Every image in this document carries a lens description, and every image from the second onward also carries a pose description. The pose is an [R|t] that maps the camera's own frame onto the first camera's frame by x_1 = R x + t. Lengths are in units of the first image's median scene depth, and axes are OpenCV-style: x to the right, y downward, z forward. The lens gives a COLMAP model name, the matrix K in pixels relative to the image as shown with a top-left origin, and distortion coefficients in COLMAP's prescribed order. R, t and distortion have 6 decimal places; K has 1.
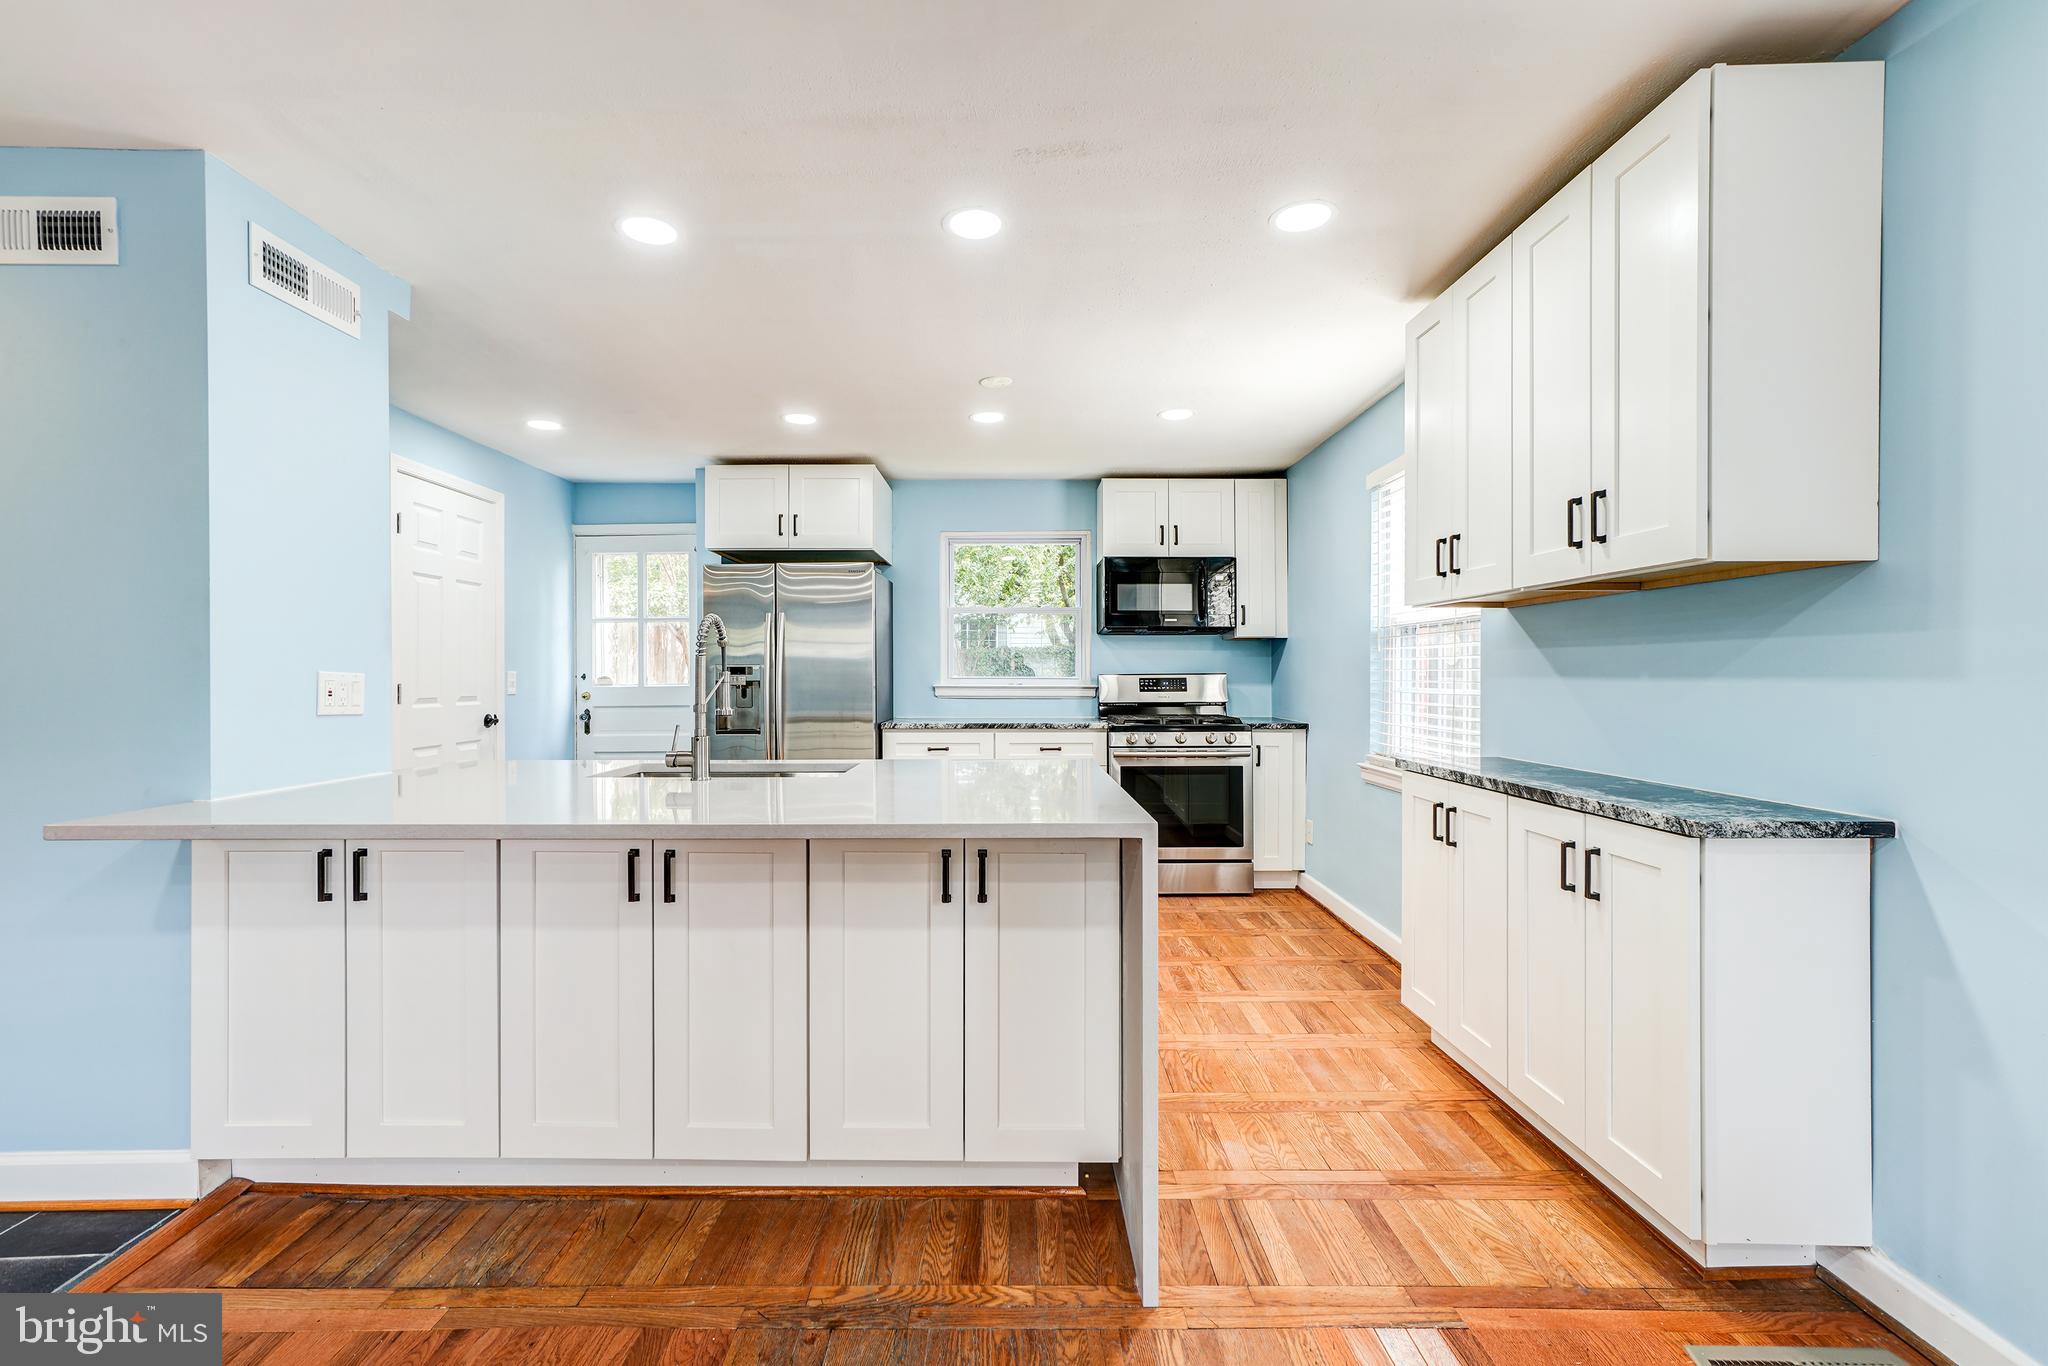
lens RADIAL K [[881.4, 0, 1026.5], [0, 881.4, 669.8], [0, 0, 1]] dist [-0.020215, 0.014062]
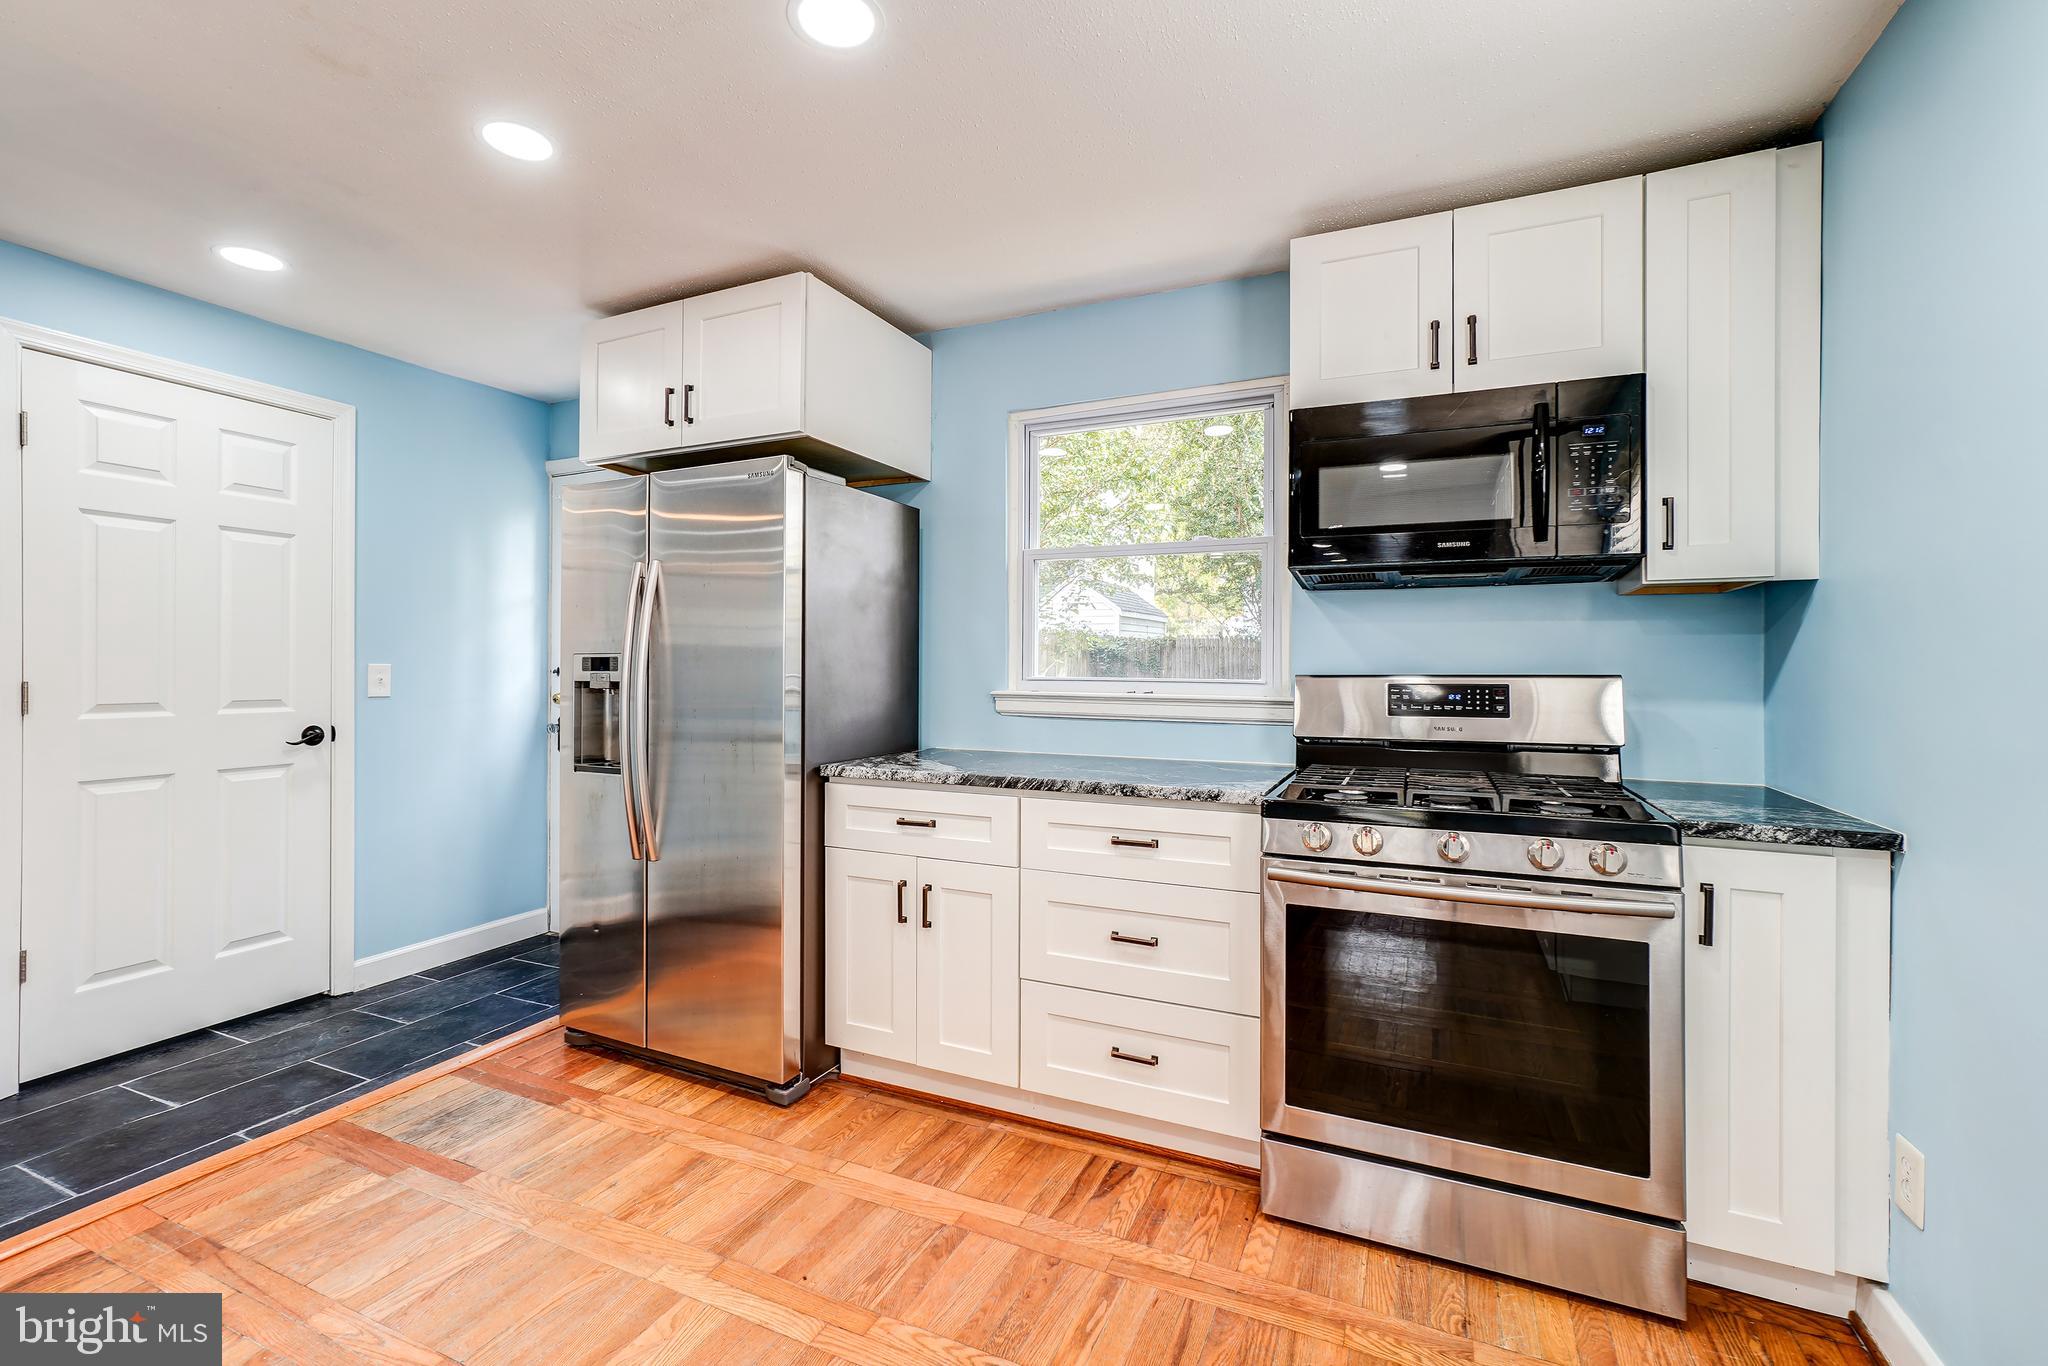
lens RADIAL K [[881.4, 0, 1026.5], [0, 881.4, 669.8], [0, 0, 1]] dist [-0.020215, 0.014062]
pose [[0.903968, 0.006625, -0.427548, 0.167761], [-0.004299, 0.999970, 0.006405, -0.000011], [0.427578, -0.003951, 0.903970, 0.574172]]
